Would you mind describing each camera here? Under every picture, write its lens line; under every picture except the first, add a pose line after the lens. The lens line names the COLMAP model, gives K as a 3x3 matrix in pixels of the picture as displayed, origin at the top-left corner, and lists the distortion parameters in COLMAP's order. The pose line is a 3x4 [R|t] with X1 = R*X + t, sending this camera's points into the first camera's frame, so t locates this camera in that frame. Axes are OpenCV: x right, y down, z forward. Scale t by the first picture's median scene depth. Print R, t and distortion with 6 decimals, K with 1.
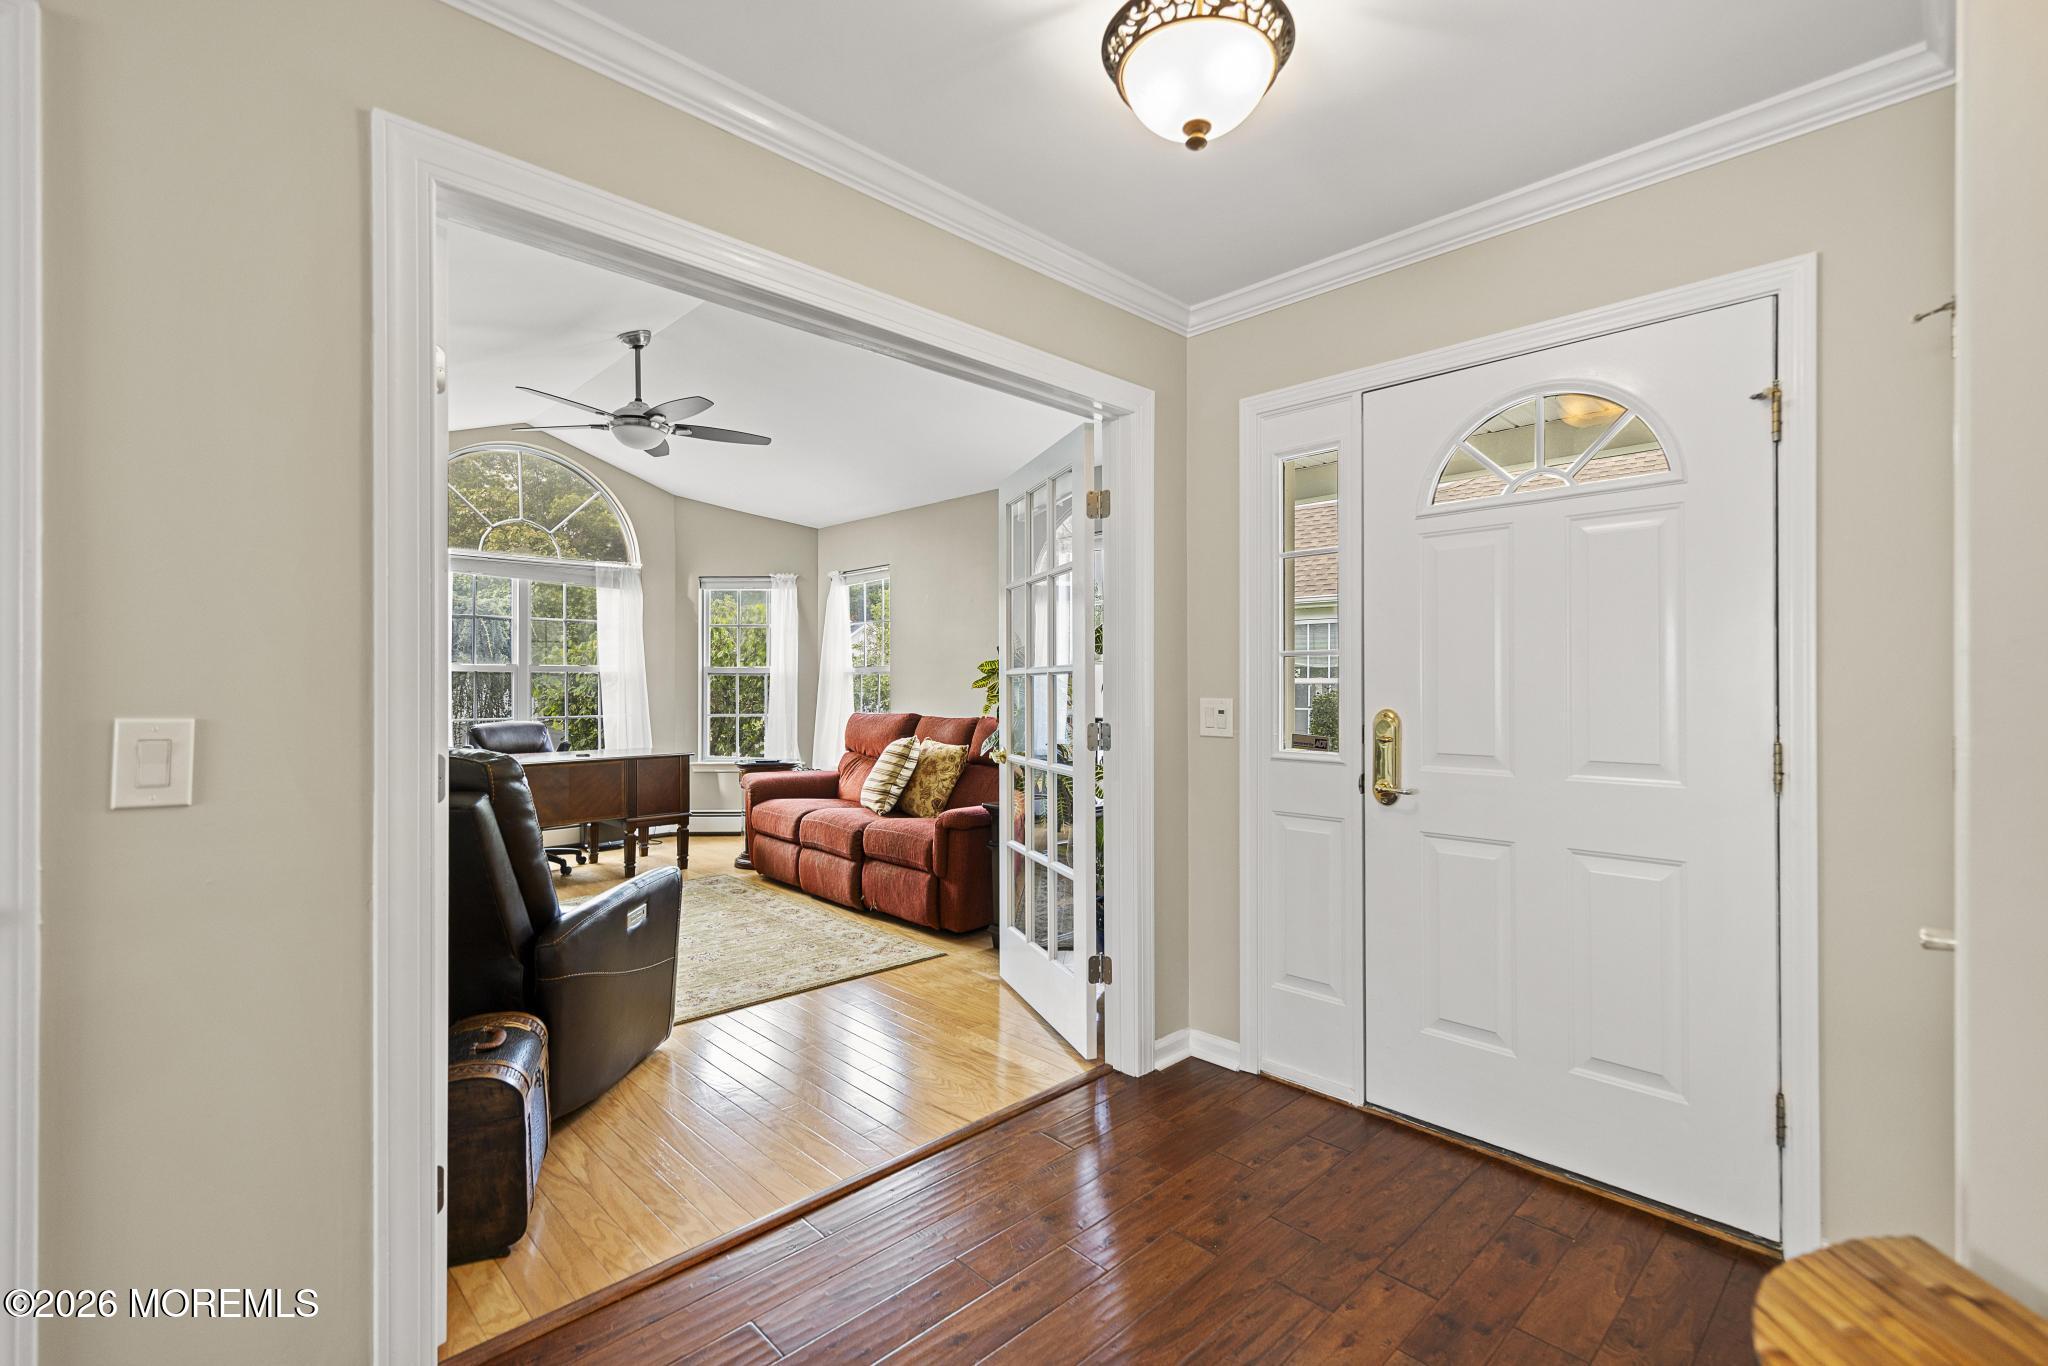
lens RADIAL K [[904.1, 0, 1027.6], [0, 904.1, 683.2], [0, 0, 1]] dist [0.010667, -0.001268]
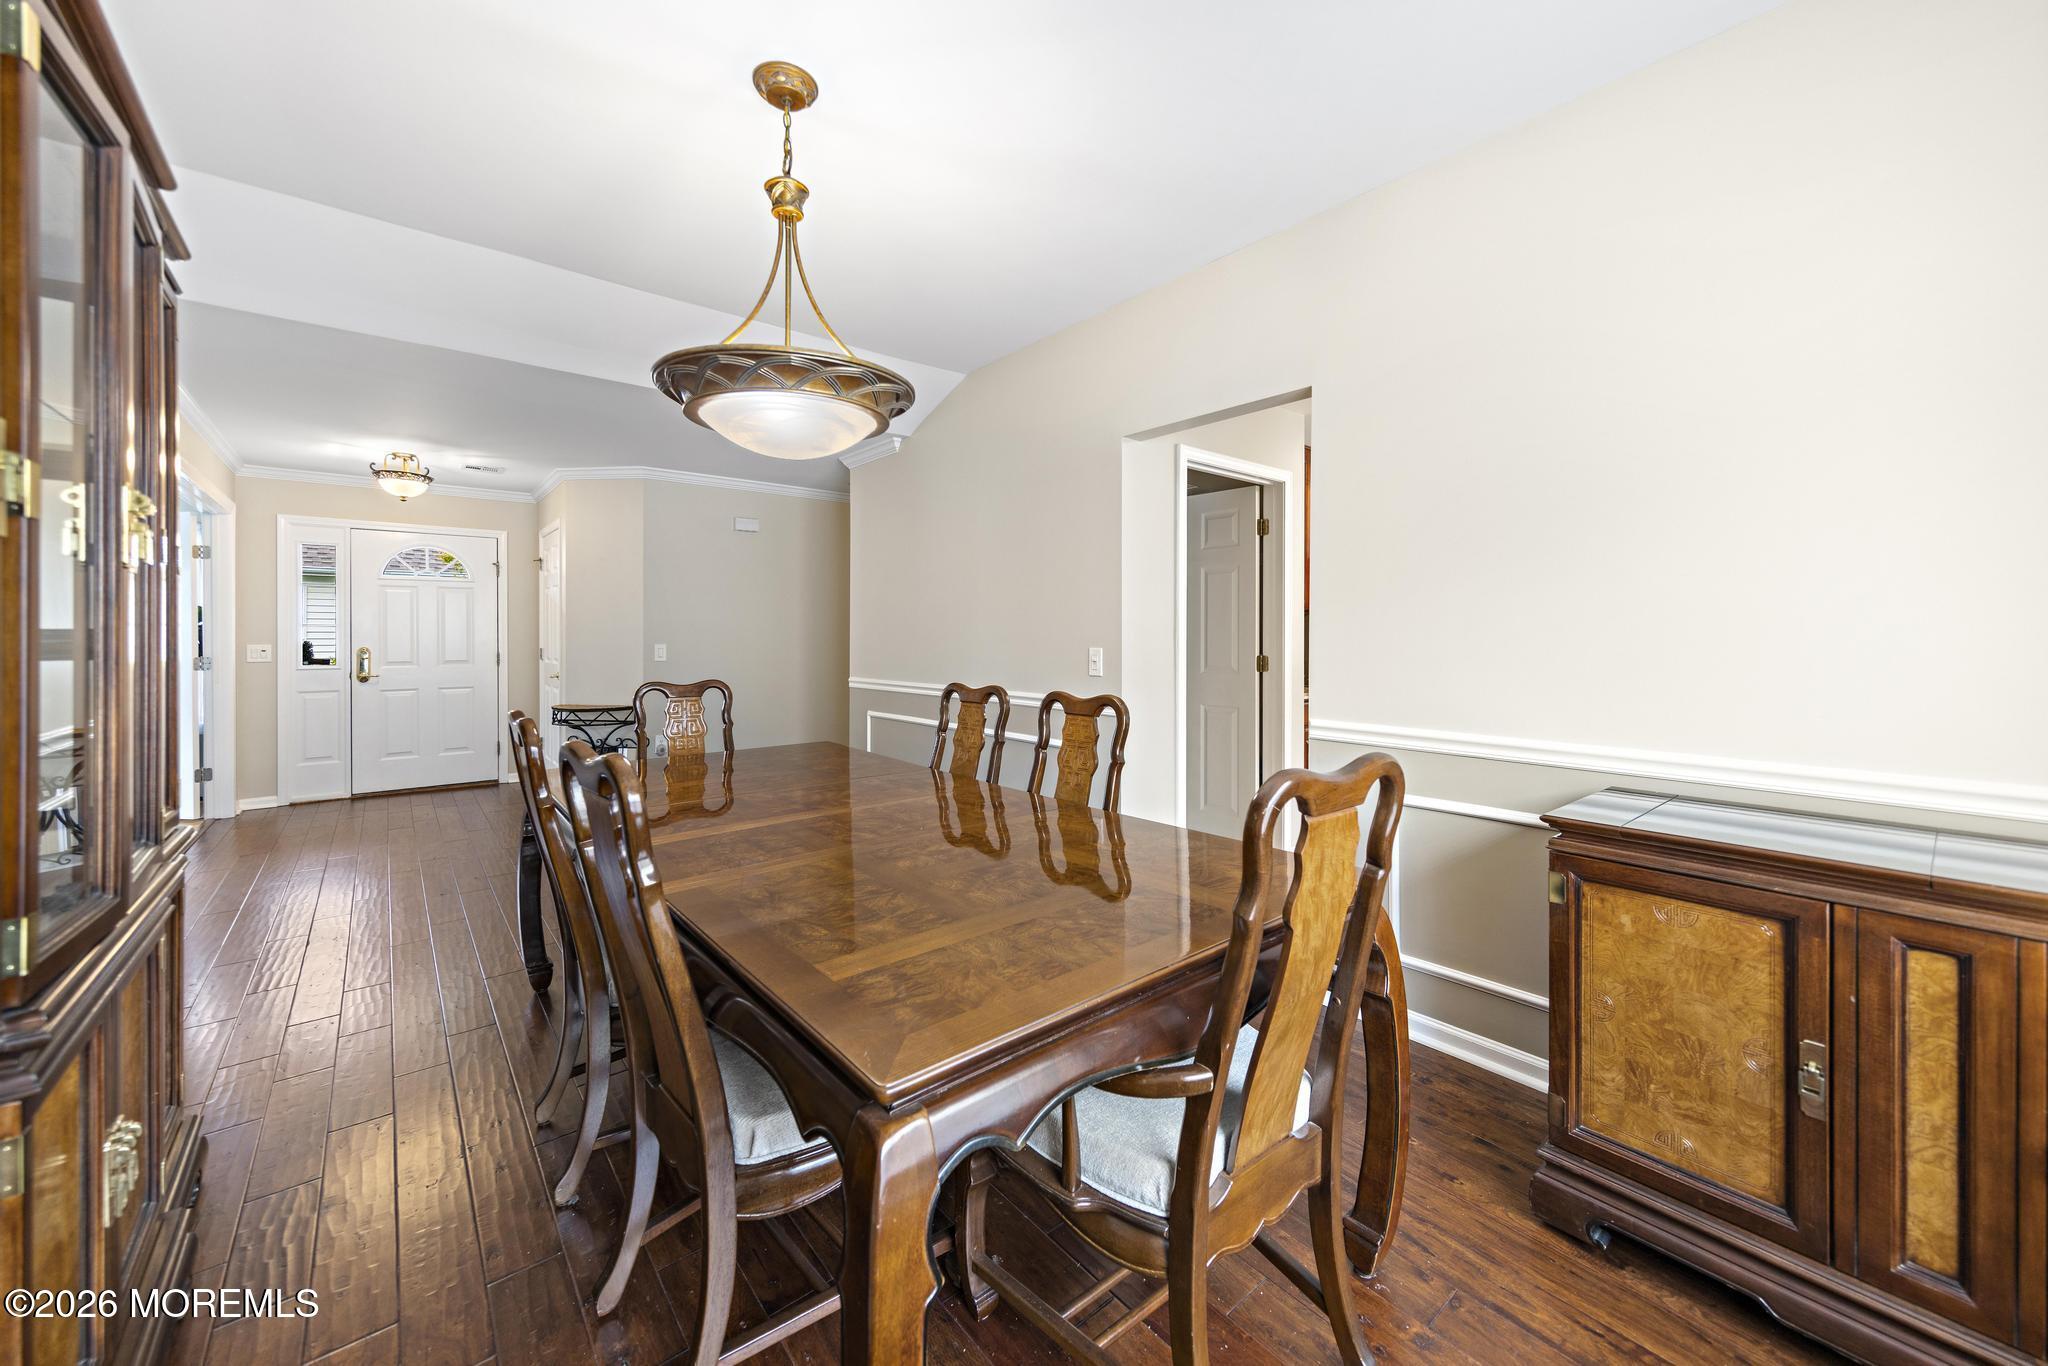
lens RADIAL K [[763.1, 0, 1032.5], [0, 763.1, 636.9], [0, 0, 1]] dist [0.004888, 0.000095]
pose [[0.071496, -0.004451, 0.997431, -1.109430], [-0.000939, 0.999989, 0.004530, -0.009076], [-0.997440, -0.001261, 0.071491, -0.740951]]
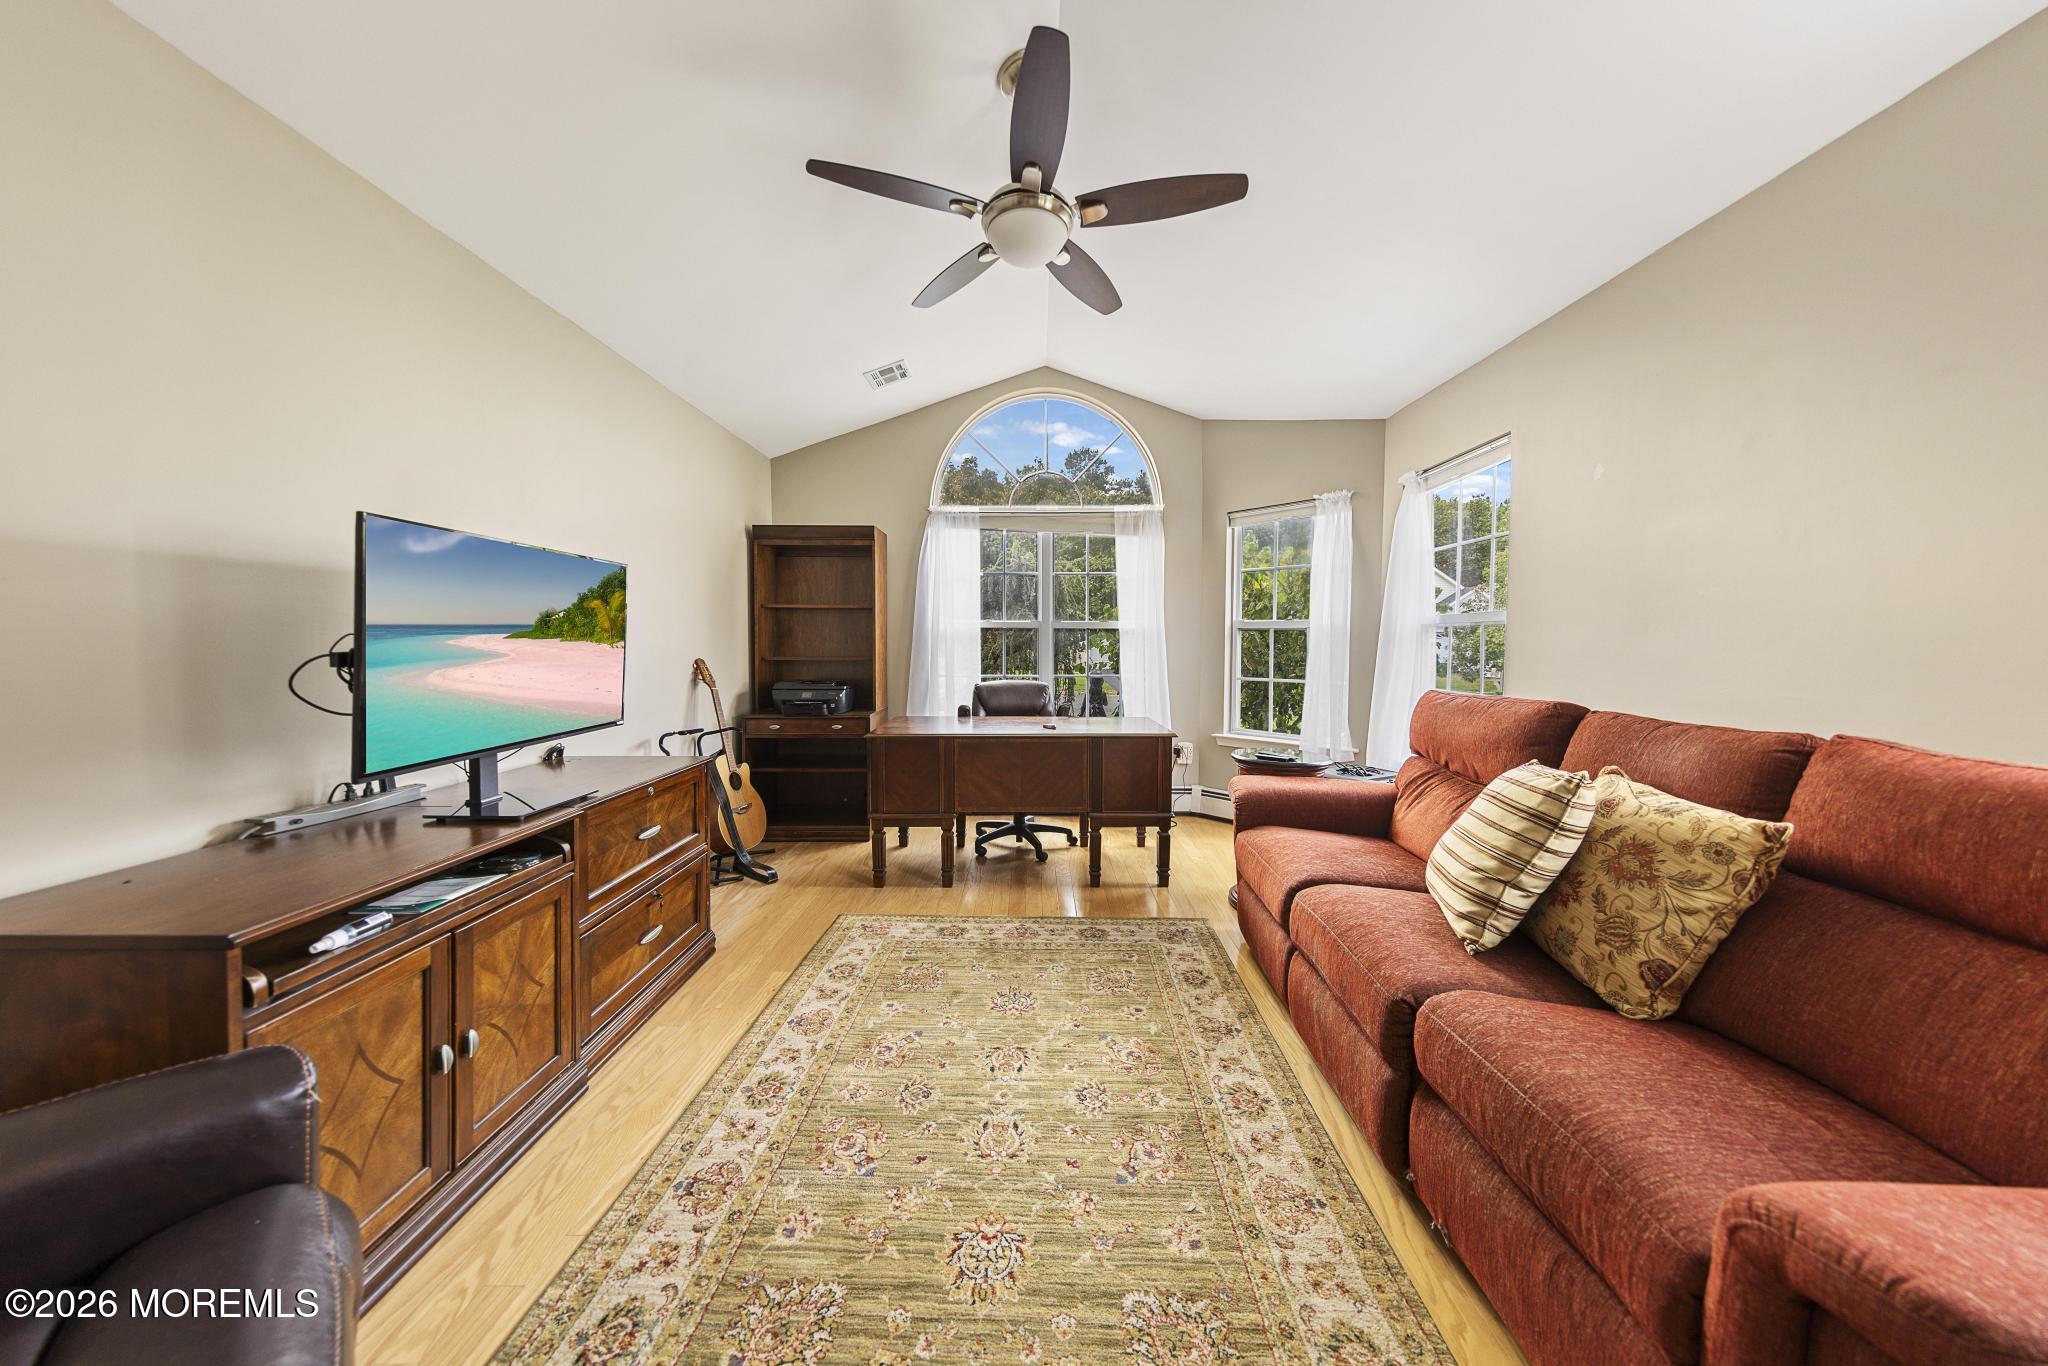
lens RADIAL K [[650.1, 0, 1032.9], [0, 650.1, 666.3], [0, 0, 1]] dist [0.007568, -0.001210]
pose [[0.715912, 0.028663, -0.697602, -0.124740], [-0.003765, 0.999301, 0.037196, 0.003348], [0.698180, -0.024002, 0.715520, 0.799211]]
